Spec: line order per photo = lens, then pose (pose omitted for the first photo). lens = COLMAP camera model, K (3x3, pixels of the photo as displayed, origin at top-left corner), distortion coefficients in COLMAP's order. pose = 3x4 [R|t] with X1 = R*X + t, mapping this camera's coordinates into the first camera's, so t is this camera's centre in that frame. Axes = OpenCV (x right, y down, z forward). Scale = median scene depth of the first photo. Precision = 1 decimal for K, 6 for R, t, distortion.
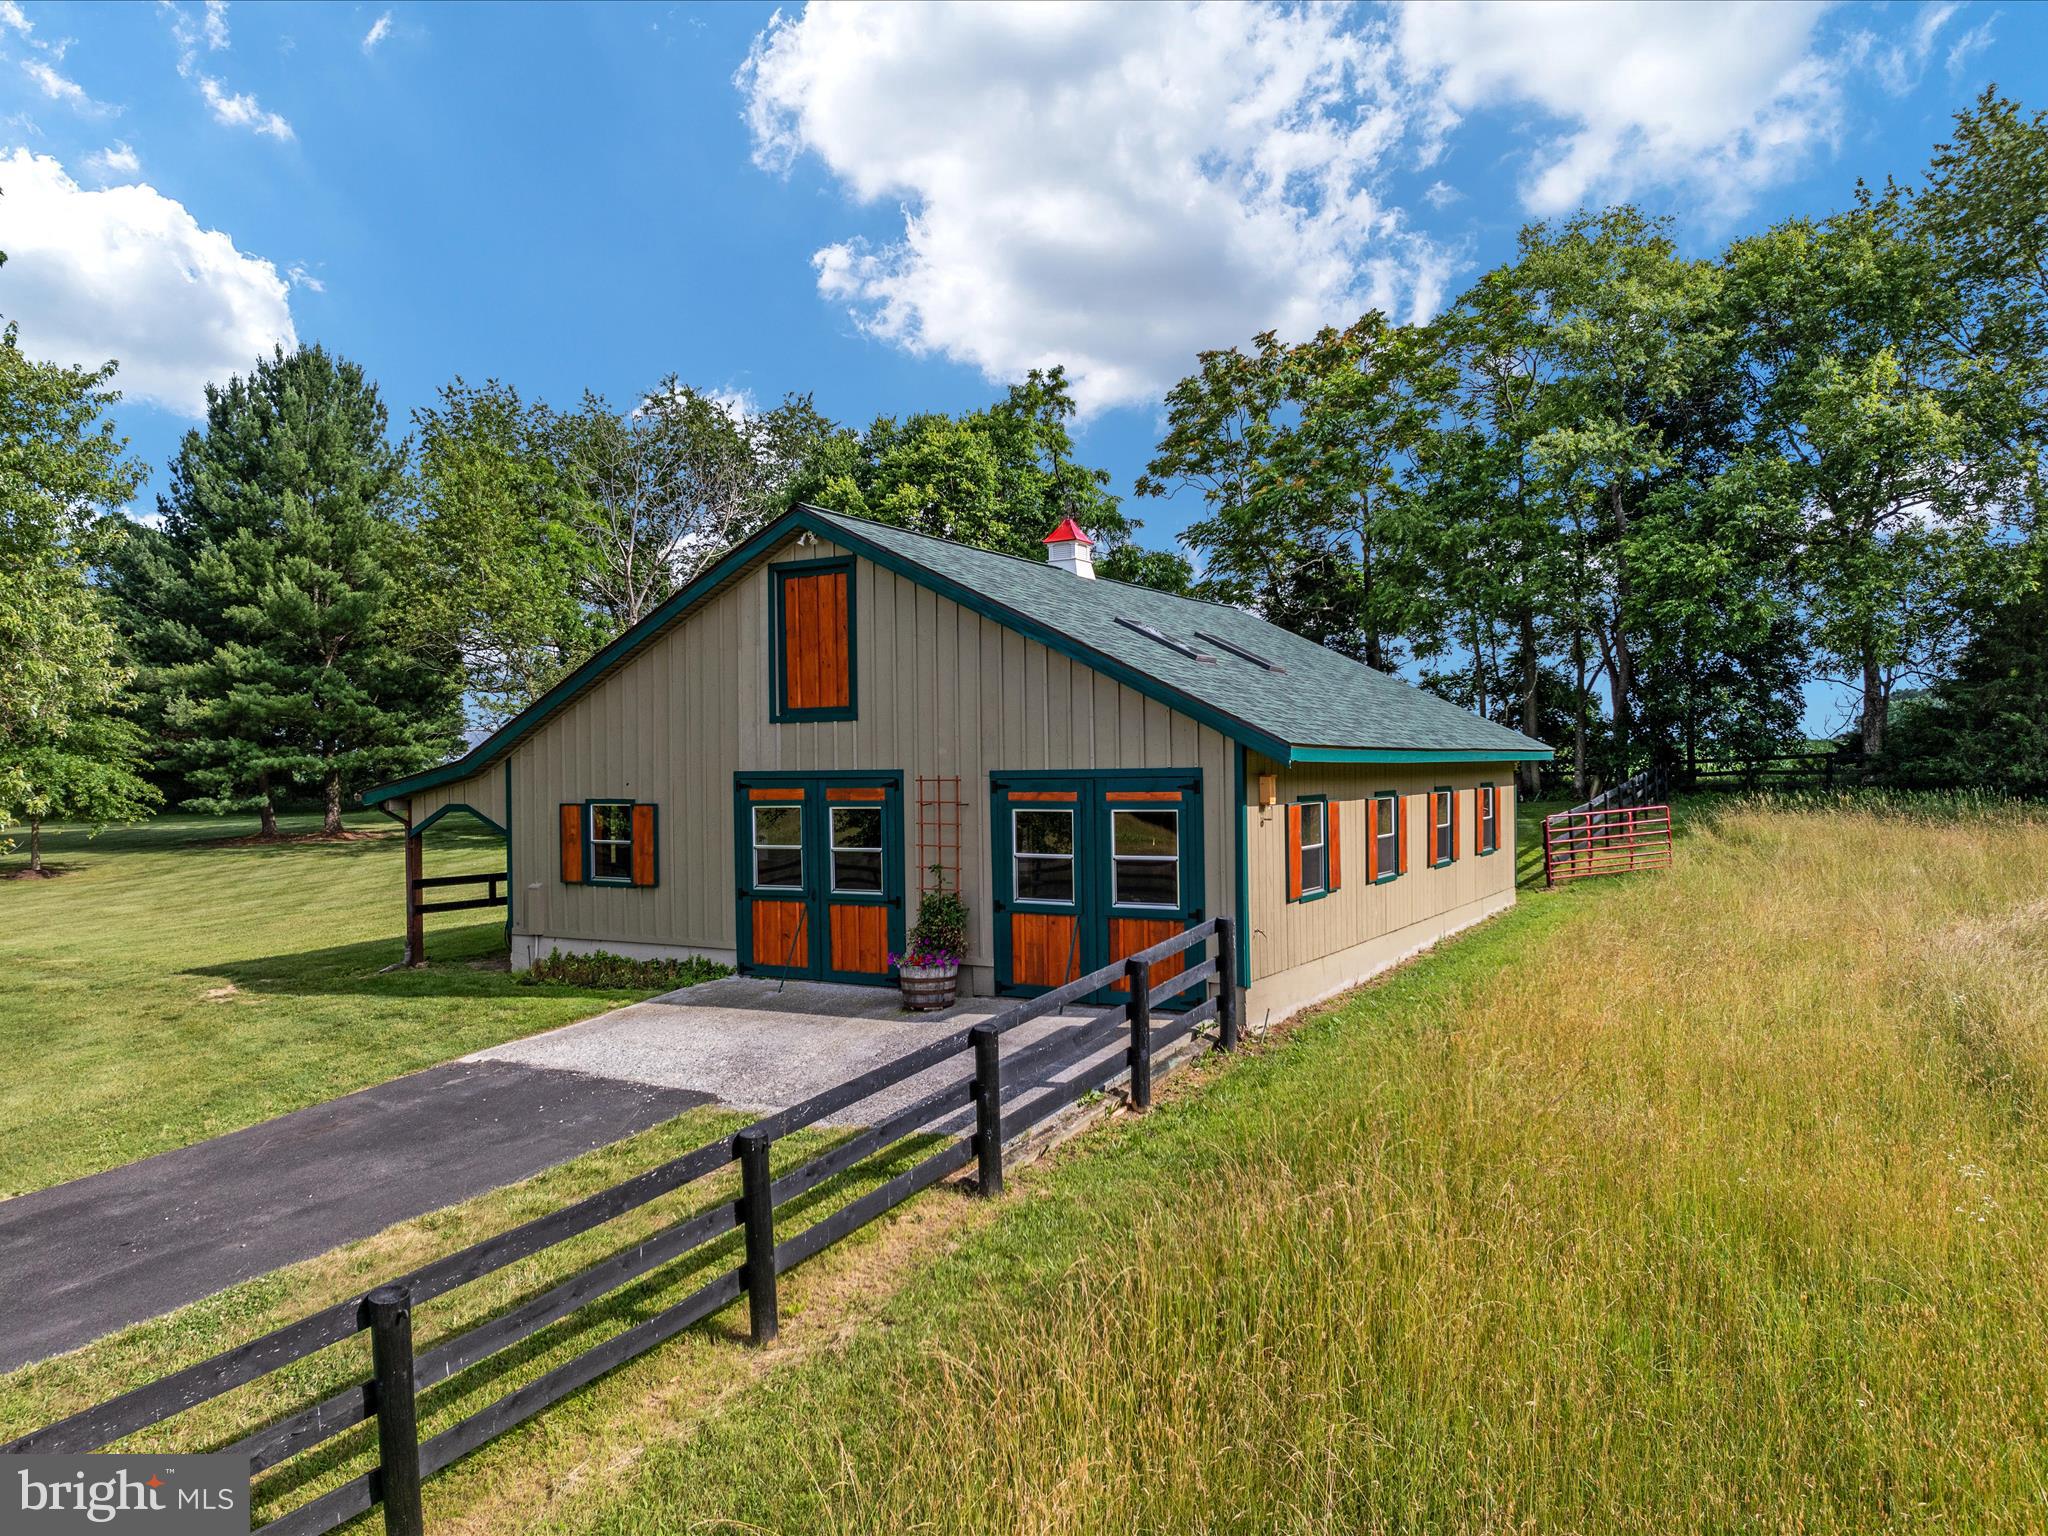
lens RADIAL K [[1425.7, 0, 1024.3], [0, 1425.7, 744.0], [0, 0, 1]] dist [-0.049521, -0.003759]
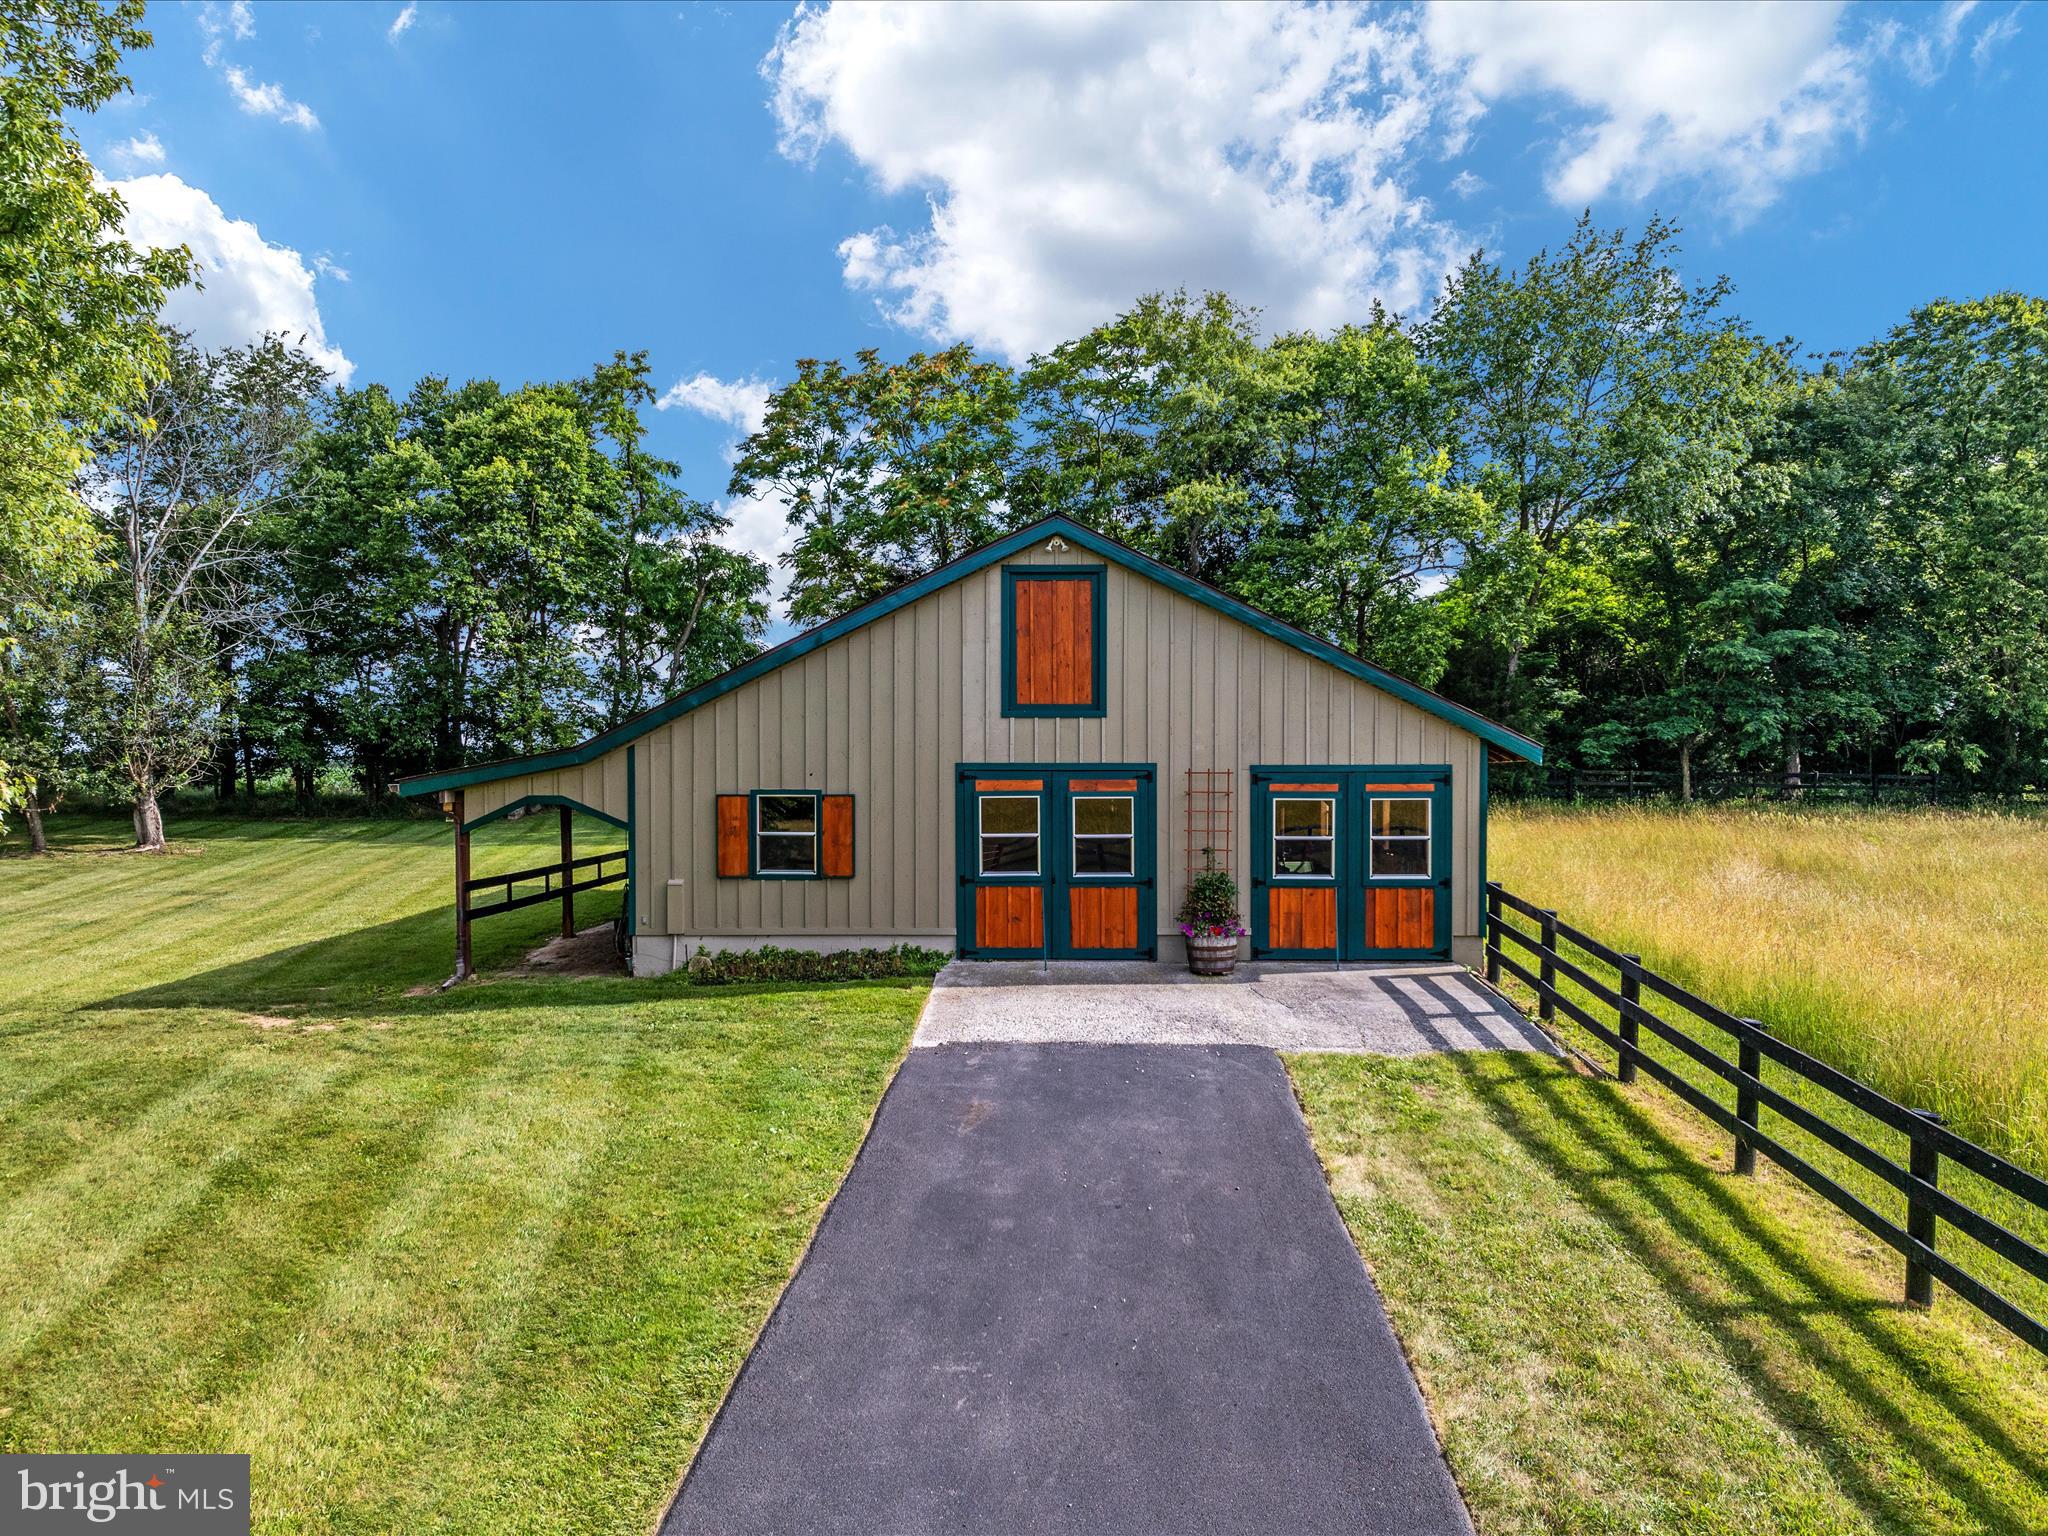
lens RADIAL K [[1443.8, 0, 1039.4], [0, 1443.8, 766.3], [0, 0, 1]] dist [-0.039526, -0.003031]
pose [[0.876094, 0.015094, 0.481904, -0.664392], [-0.020238, 0.999780, 0.005477, 0.015060], [-0.481716, -0.014551, 0.876207, 0.054822]]
